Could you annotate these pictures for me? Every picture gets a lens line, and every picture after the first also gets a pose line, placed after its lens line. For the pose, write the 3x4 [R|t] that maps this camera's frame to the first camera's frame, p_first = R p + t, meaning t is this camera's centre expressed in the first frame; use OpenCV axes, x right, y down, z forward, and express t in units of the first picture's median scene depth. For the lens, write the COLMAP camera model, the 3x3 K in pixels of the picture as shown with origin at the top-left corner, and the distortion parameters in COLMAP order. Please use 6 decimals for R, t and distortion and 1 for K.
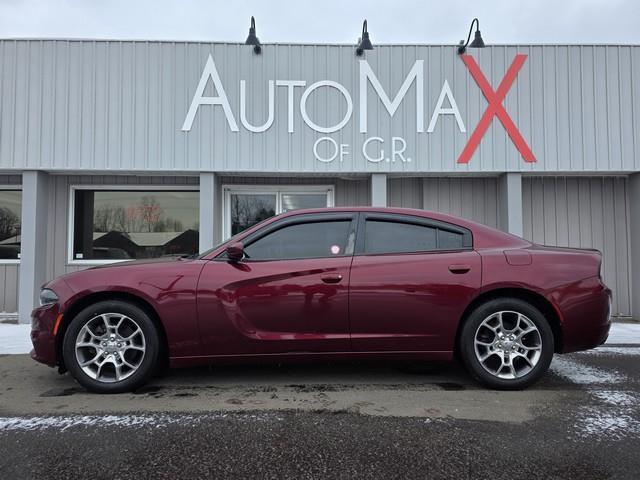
lens RADIAL K [[417.2, 0, 319.4], [0, 417.2, 240.8], [0, 0, 1]] dist [0.029860, -0.033864]
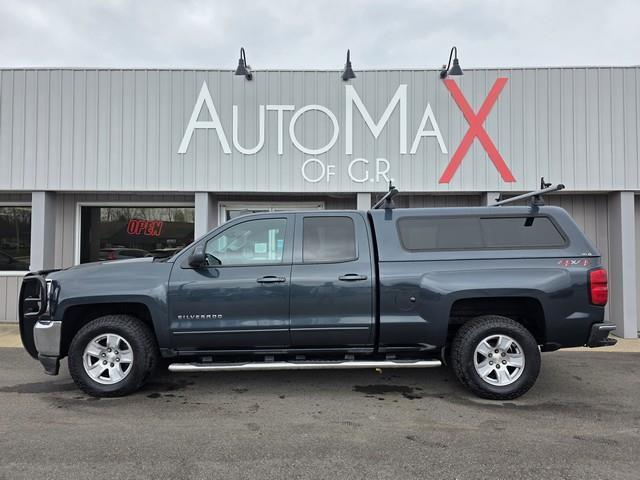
lens RADIAL K [[417.2, 0, 322.4], [0, 417.2, 240.9], [0, 0, 1]] dist [0.029860, -0.033864]
pose [[0.999576, 0.003591, -0.028889, 0.069046], [-0.003232, 0.999917, 0.012485, -0.052806], [0.028931, -0.012387, 0.999505, -0.057717]]
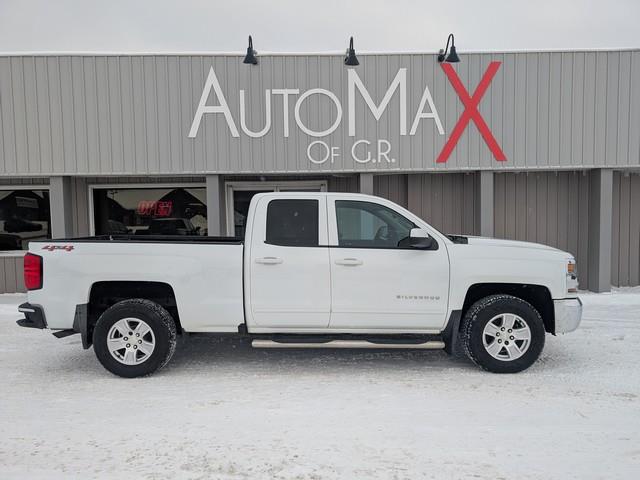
lens RADIAL K [[445.2, 0, 322.7], [0, 445.2, 243.5], [0, 0, 1]] dist [-0.002005, -0.004524]
pose [[0.999895, -0.013463, 0.005423, 0.017277], [0.012909, 0.995699, 0.091743, -0.084745], [-0.006635, -0.091663, 0.995768, -0.200054]]
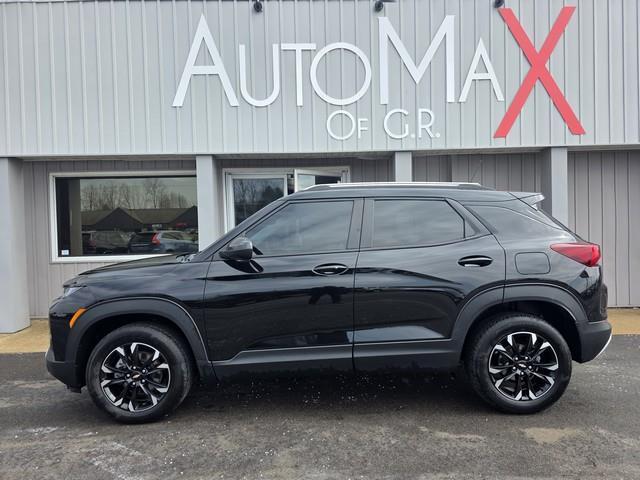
lens RADIAL K [[417.2, 0, 322.0], [0, 417.2, 243.5], [0, 0, 1]] dist [0.029860, -0.033864]
pose [[0.999767, -0.021259, -0.003610, -0.025839], [0.021445, 0.997767, 0.063255, -0.030076], [0.002257, -0.063318, 0.997991, 0.124128]]
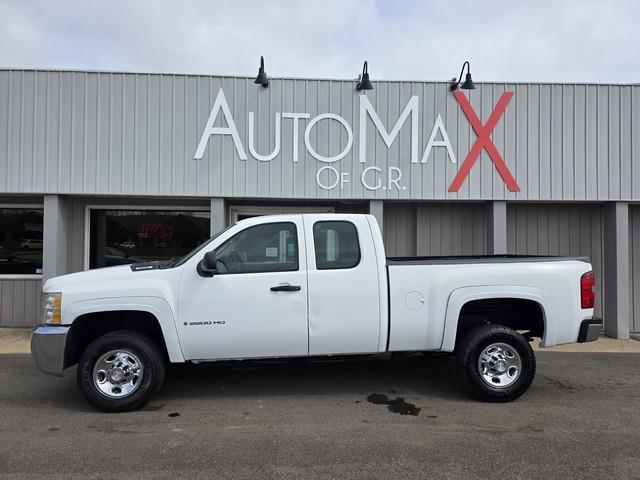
lens RADIAL K [[417.2, 0, 322.5], [0, 417.2, 241.3], [0, 0, 1]] dist [0.029860, -0.033864]
pose [[0.999653, 0.011108, 0.023890, -0.022079], [-0.011561, 0.999755, 0.018894, -0.072968], [-0.023674, -0.019164, 0.999536, -0.083162]]
